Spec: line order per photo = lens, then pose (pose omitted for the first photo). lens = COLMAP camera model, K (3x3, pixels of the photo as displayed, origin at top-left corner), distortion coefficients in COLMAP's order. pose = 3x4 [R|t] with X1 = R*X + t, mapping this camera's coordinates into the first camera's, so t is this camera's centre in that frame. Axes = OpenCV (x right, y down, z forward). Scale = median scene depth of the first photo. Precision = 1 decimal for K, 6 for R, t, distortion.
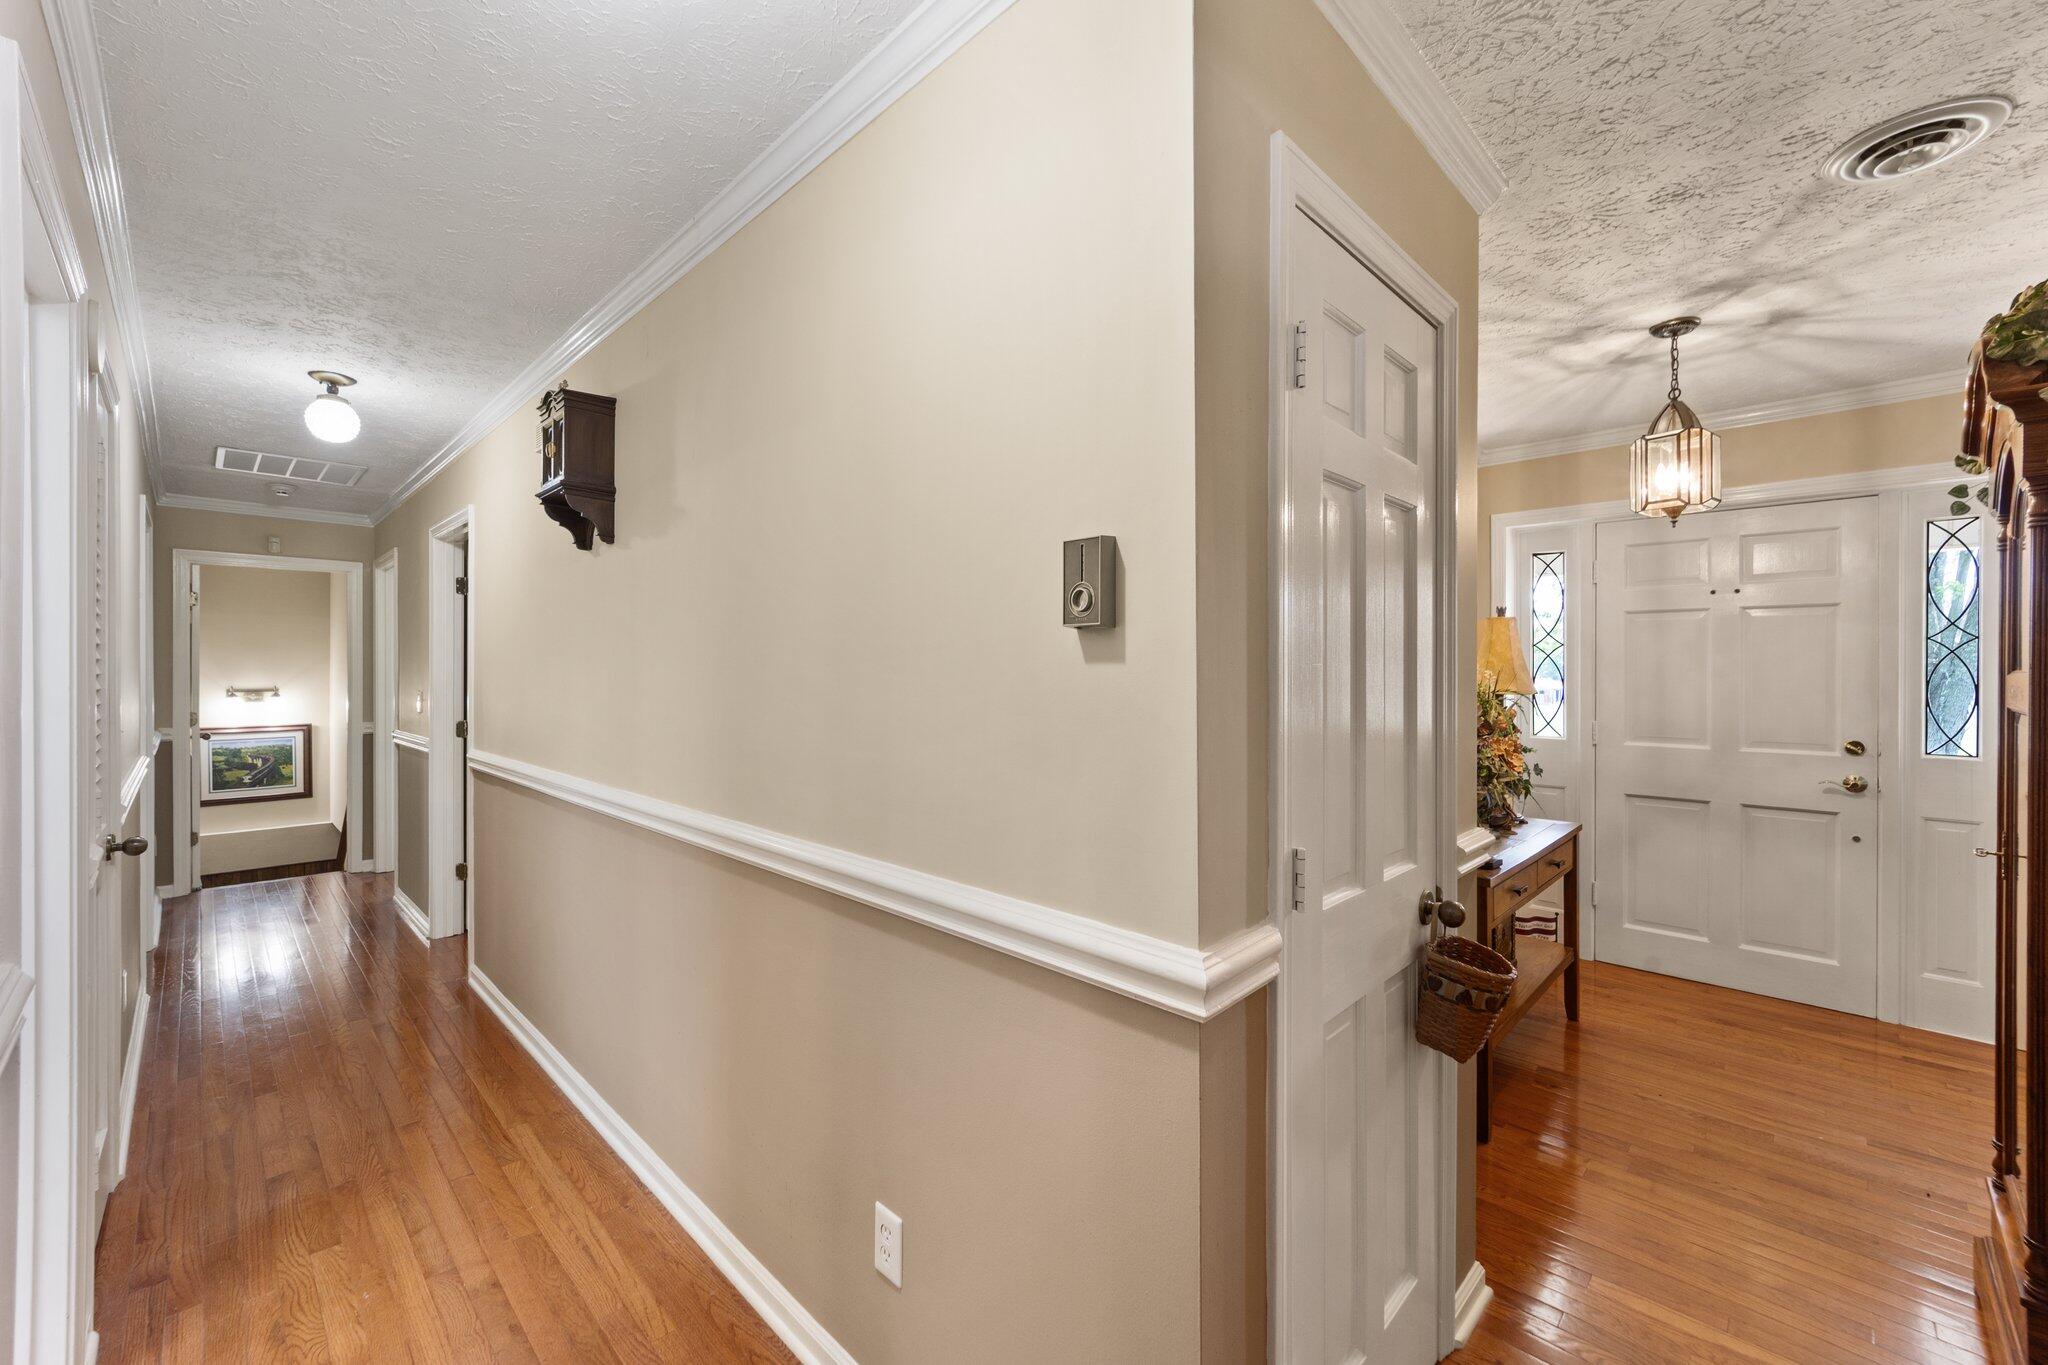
lens RADIAL K [[830.3, 0, 1032.7], [0, 830.3, 693.7], [0, 0, 1]] dist [0.004712, -0.002485]
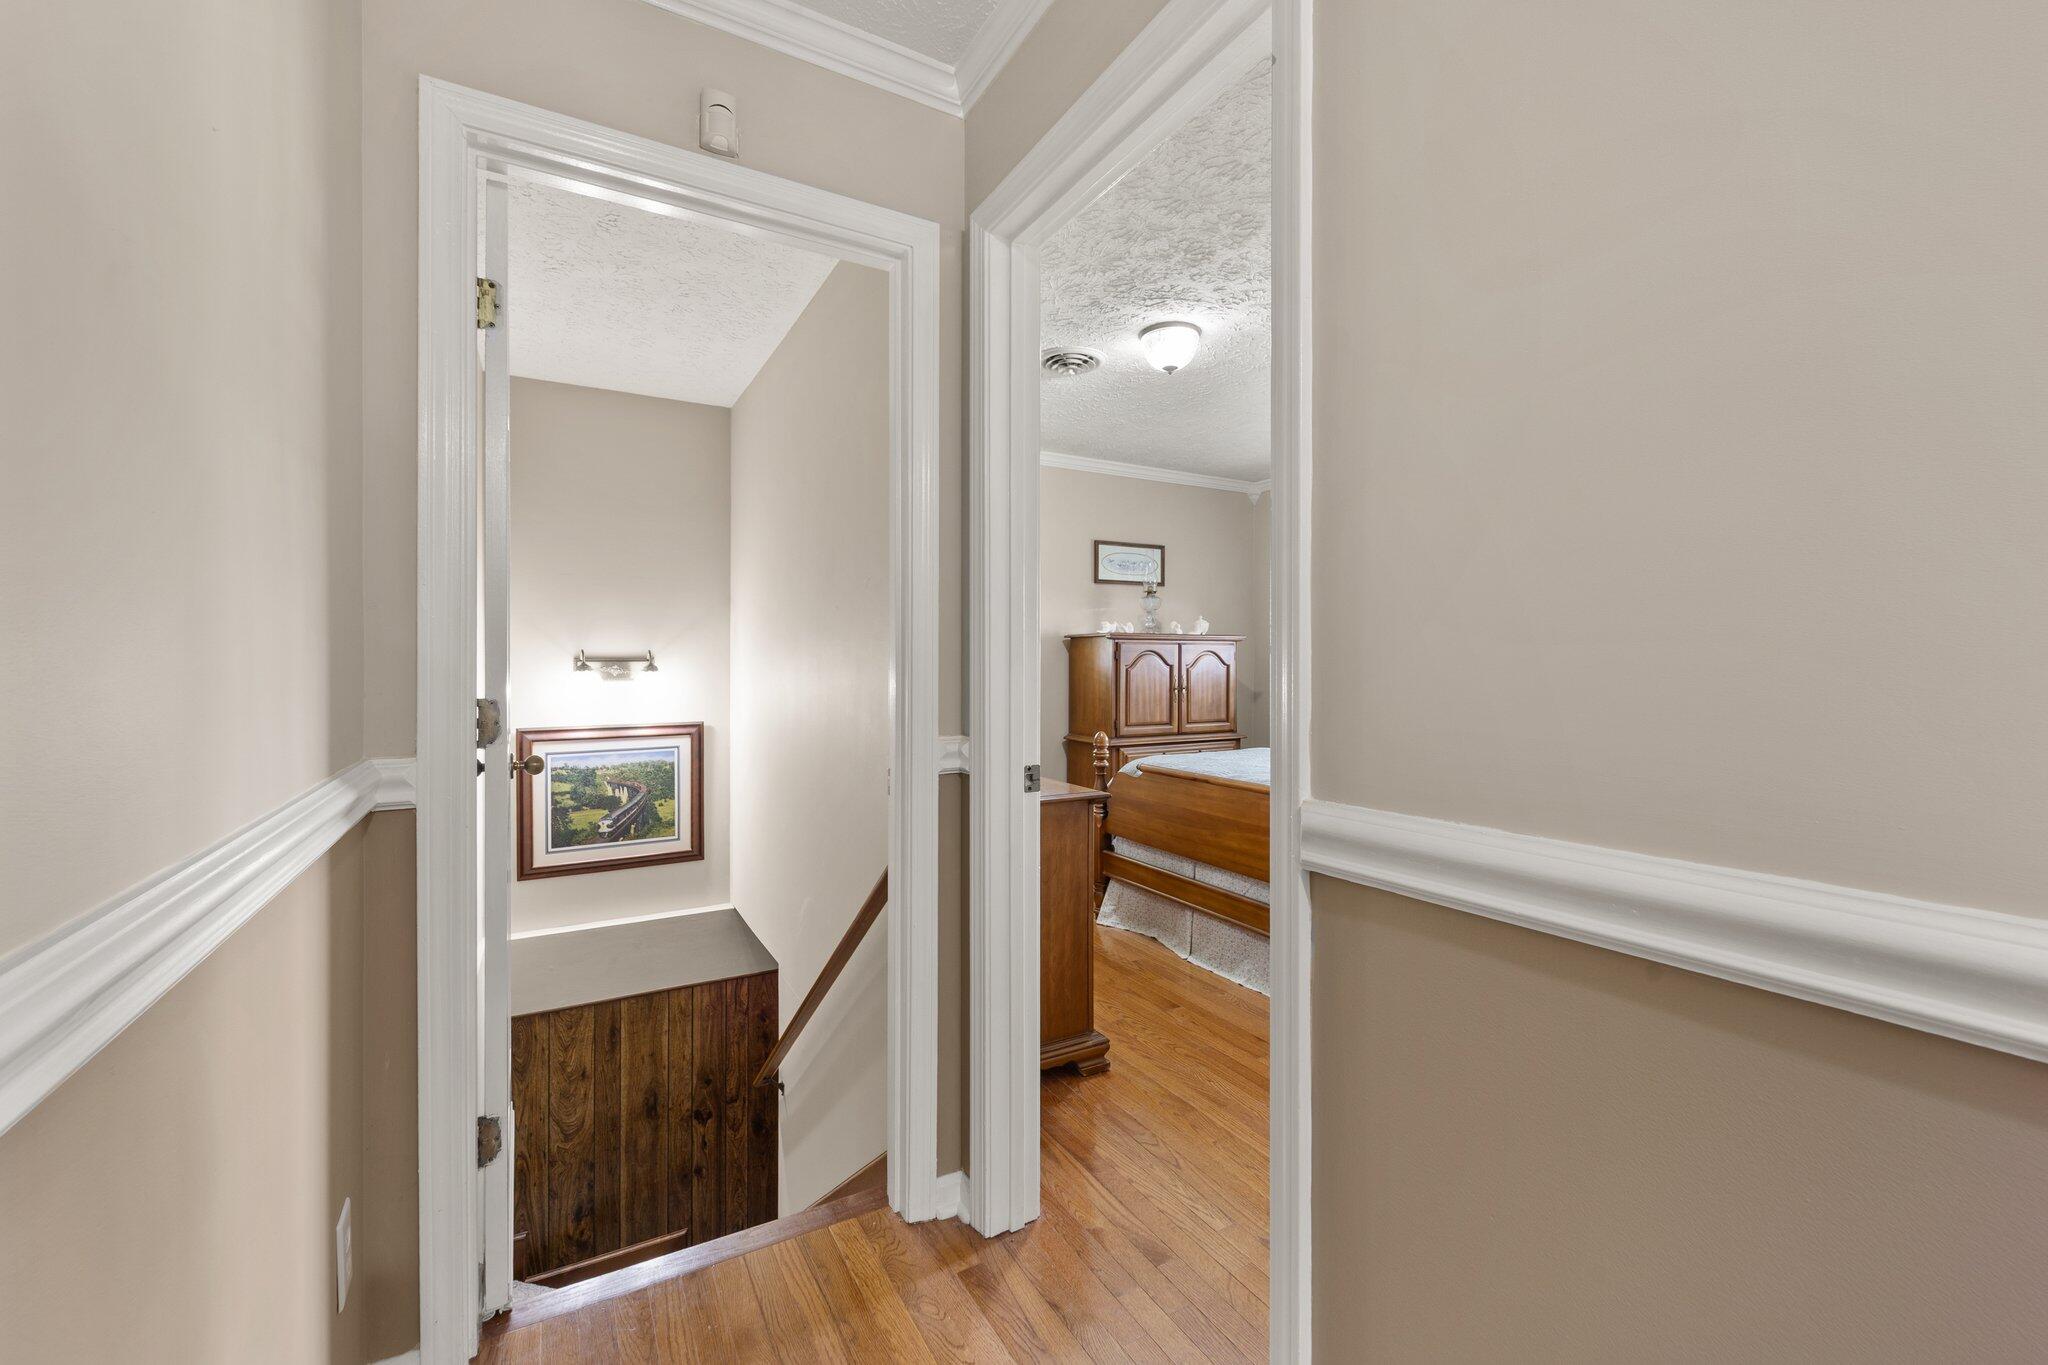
lens RADIAL K [[830.3, 0, 1023.1], [0, 830.3, 680.7], [0, 0, 1]] dist [0.004712, -0.002485]
pose [[0.963881, 0.000224, -0.266332, -0.544121], [-0.002401, 0.999966, -0.007850, 0.013443], [0.266321, 0.008206, 0.963849, 0.557506]]
